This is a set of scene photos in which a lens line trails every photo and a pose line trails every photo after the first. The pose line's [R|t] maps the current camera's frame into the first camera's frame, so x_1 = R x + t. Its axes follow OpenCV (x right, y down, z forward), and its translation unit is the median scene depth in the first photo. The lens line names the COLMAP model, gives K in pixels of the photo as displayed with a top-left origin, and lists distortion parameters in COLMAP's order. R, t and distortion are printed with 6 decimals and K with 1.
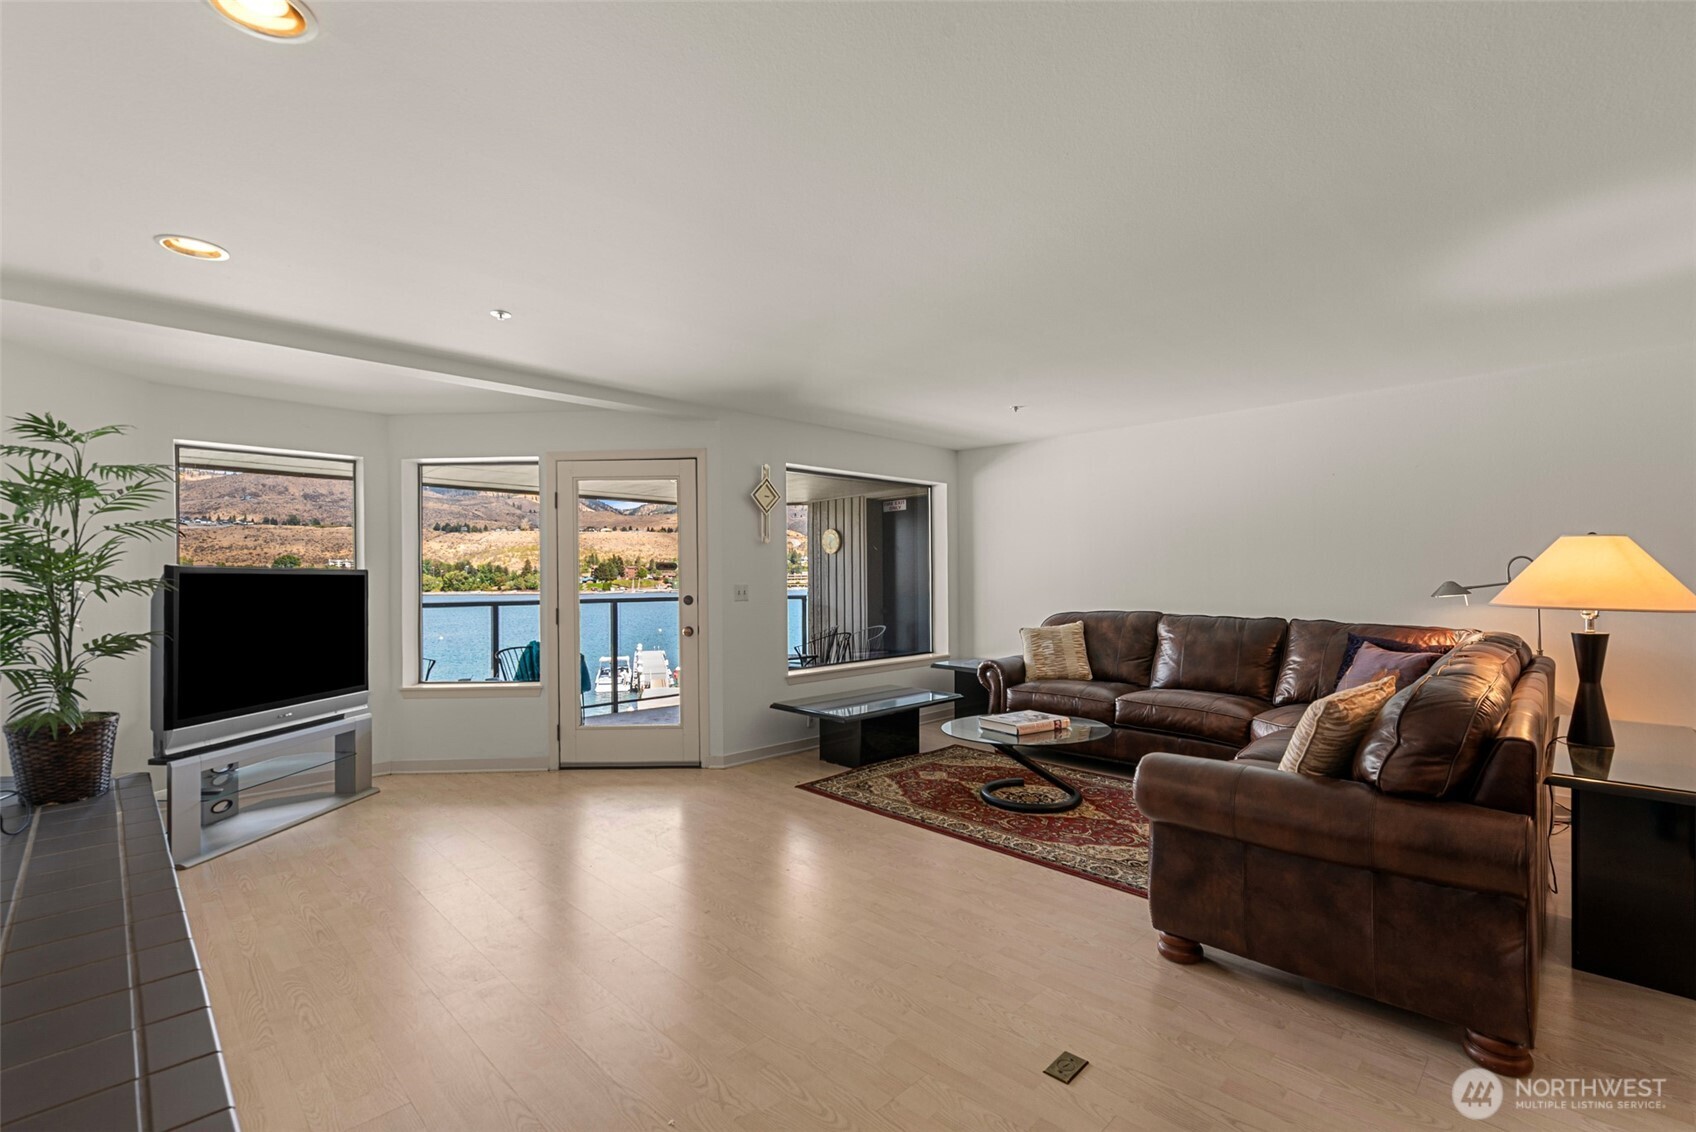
lens RADIAL K [[742.2, 0, 839.9], [0, 742.2, 571.3], [0, 0, 1]] dist [0.004293, -0.000433]
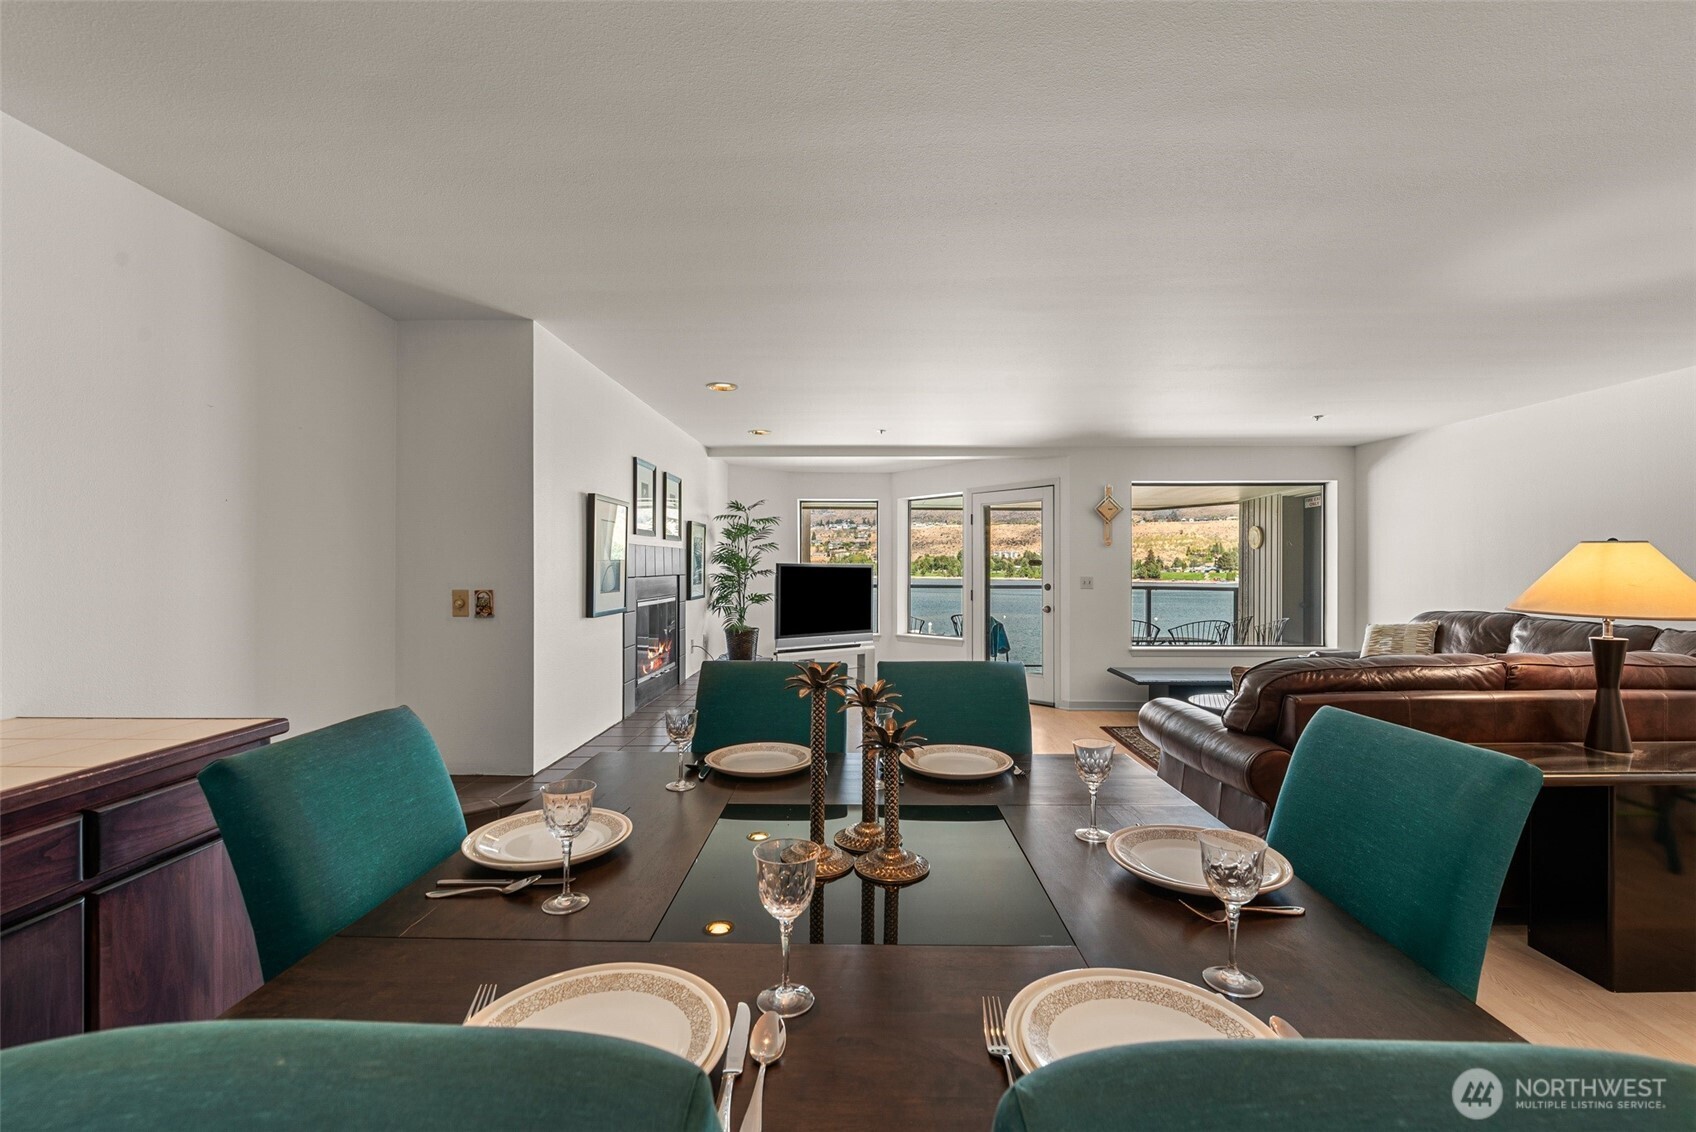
lens RADIAL K [[742.2, 0, 843.3], [0, 742.2, 570.0], [0, 0, 1]] dist [0.004293, -0.000433]
pose [[0.687823, 0.010065, -0.725809, 0.542180], [-0.000533, 0.999911, 0.013361, -0.011709], [0.725878, -0.008803, 0.687767, -0.236047]]
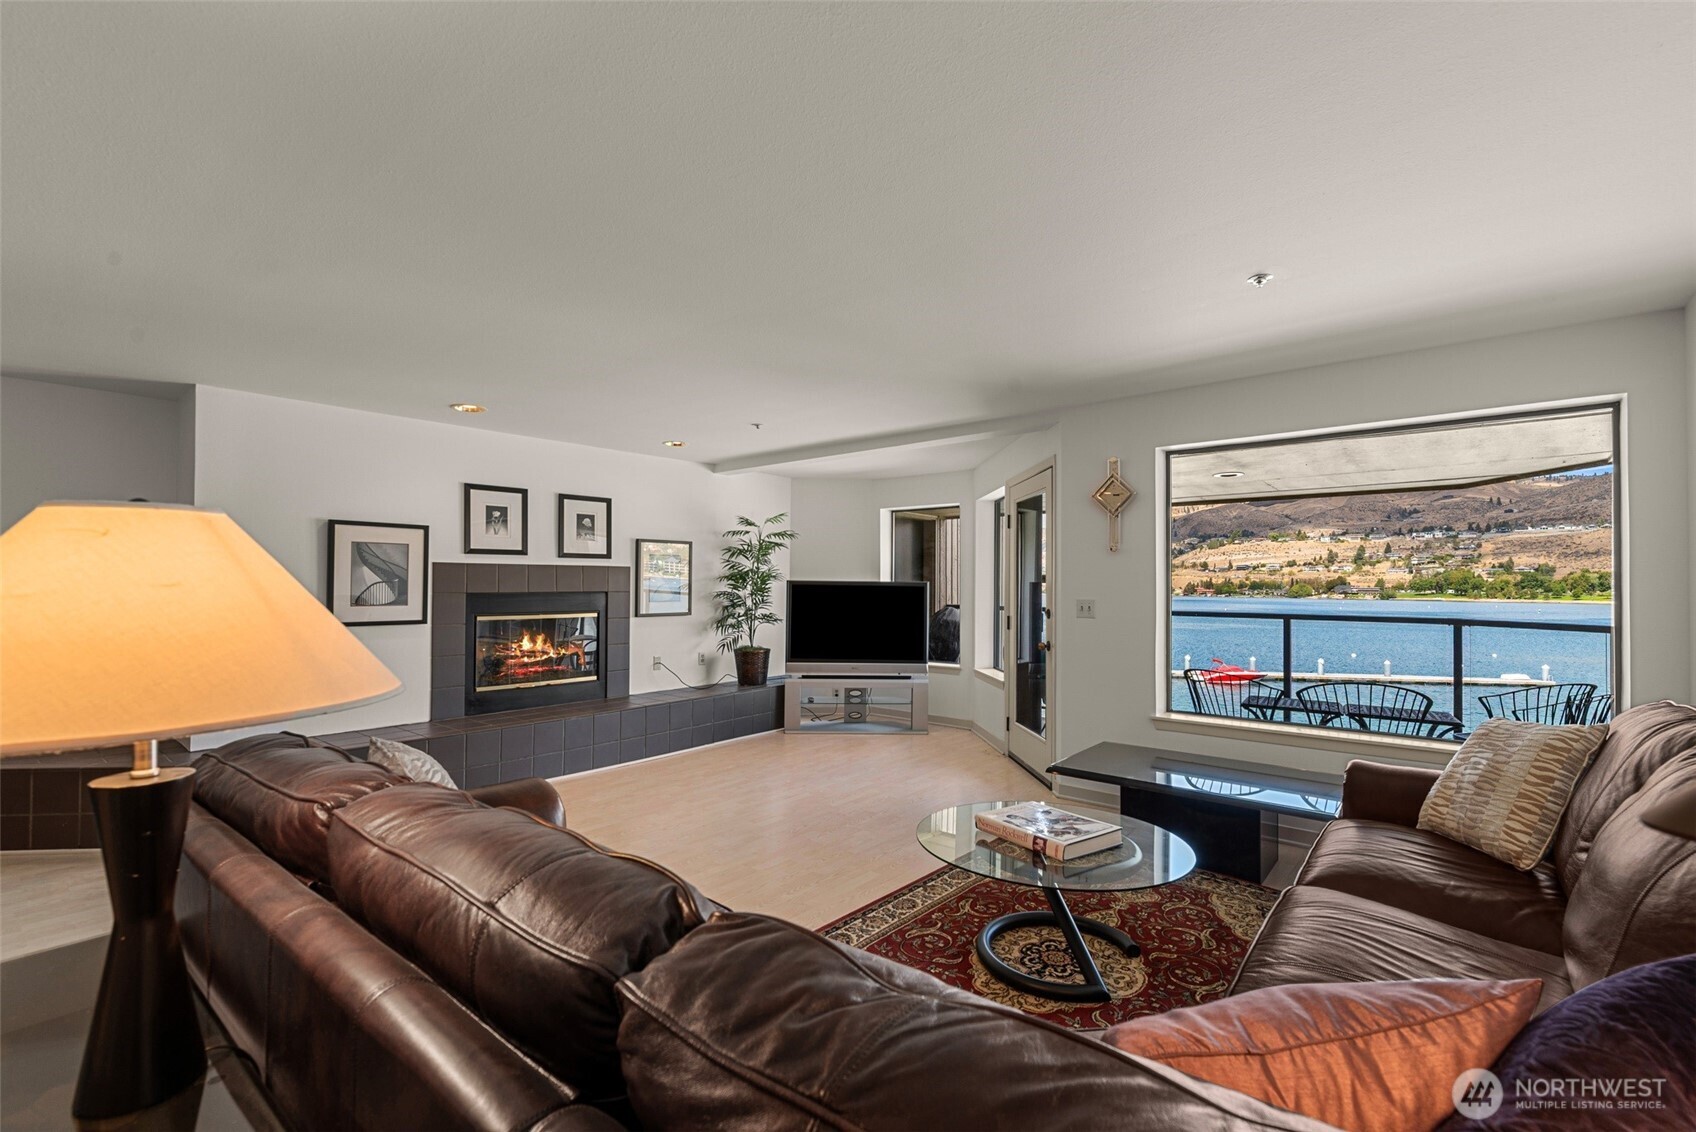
lens RADIAL K [[742.2, 0, 886.1], [0, 742.2, 578.7], [0, 0, 1]] dist [0.004293, -0.000433]
pose [[0.112491, -0.000085, -0.993653, 0.765678], [0.001307, 0.999999, 0.000063, -0.008216], [0.993652, -0.001306, 0.112491, 0.710758]]
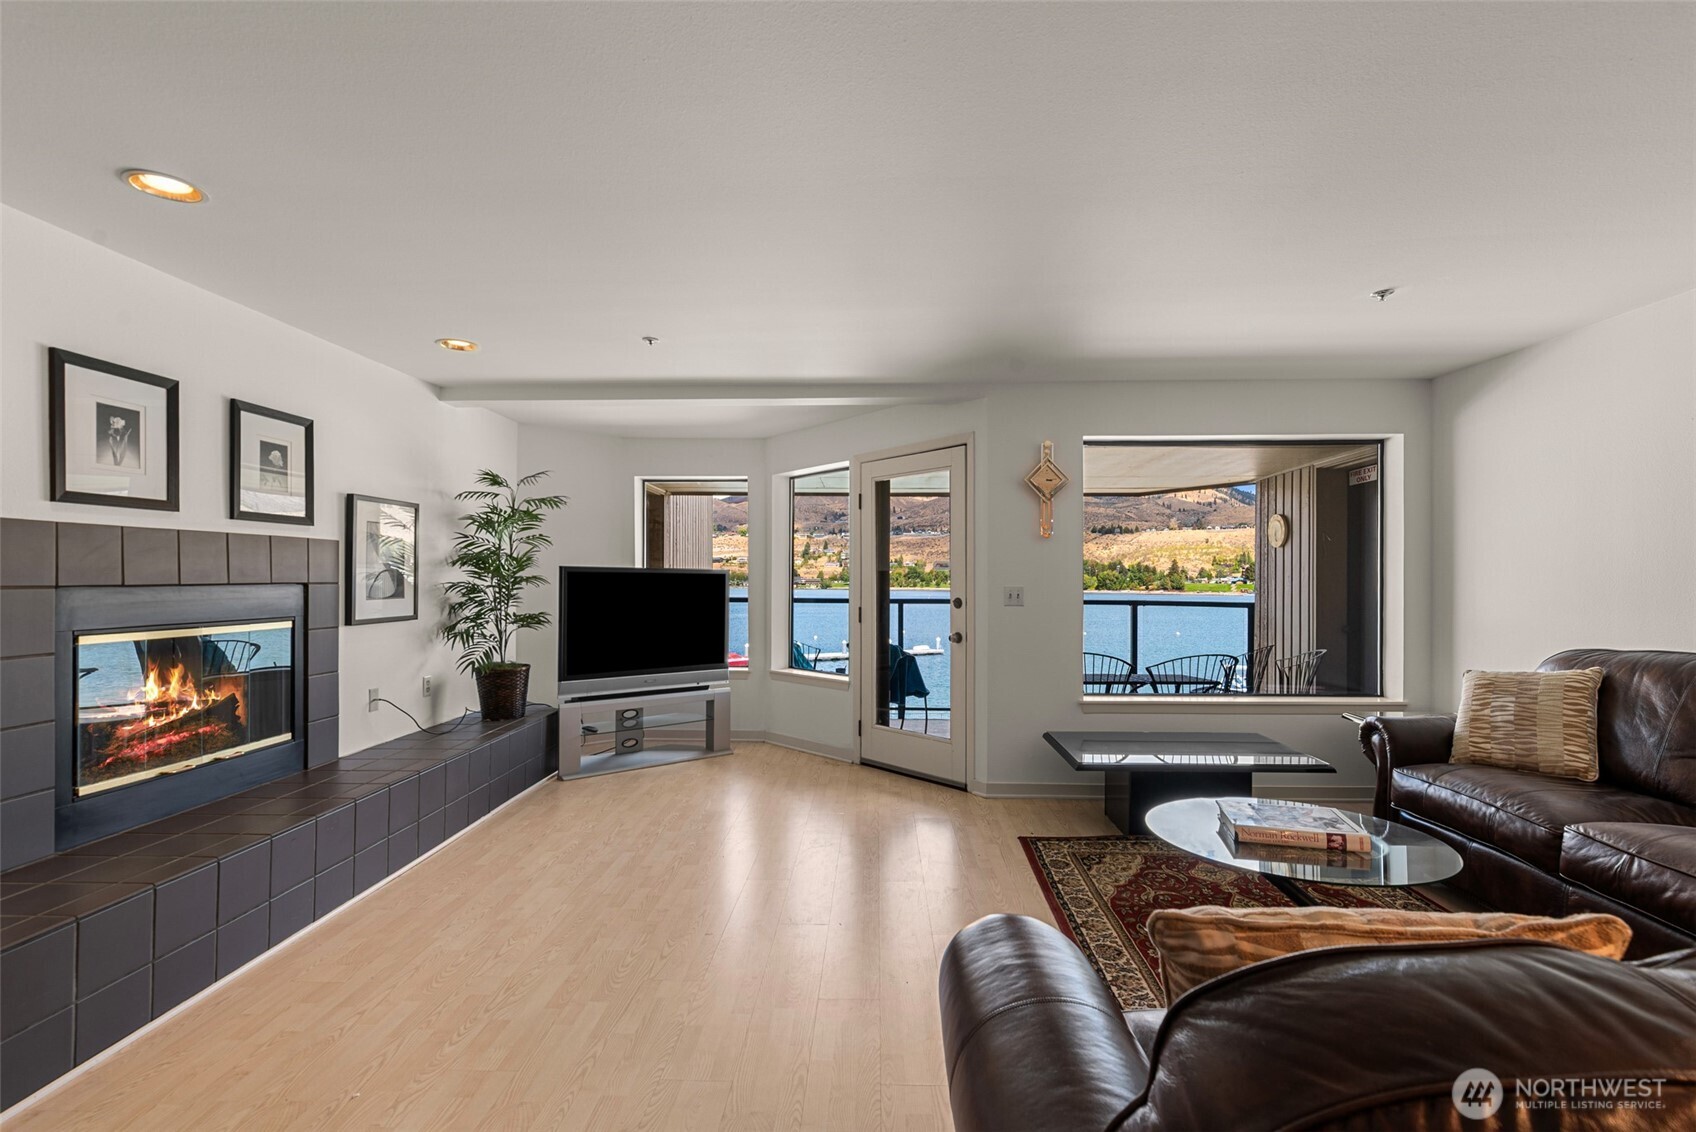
lens RADIAL K [[761.1, 0, 873.3], [0, 761.1, 577.7], [0, 0, 1]] dist [-0.003327, -0.000488]
pose [[0.695589, 0.008337, -0.718391, 0.387328], [-0.002201, 0.999953, 0.009473, -0.000366], [0.718436, -0.005008, 0.695575, 0.284226]]
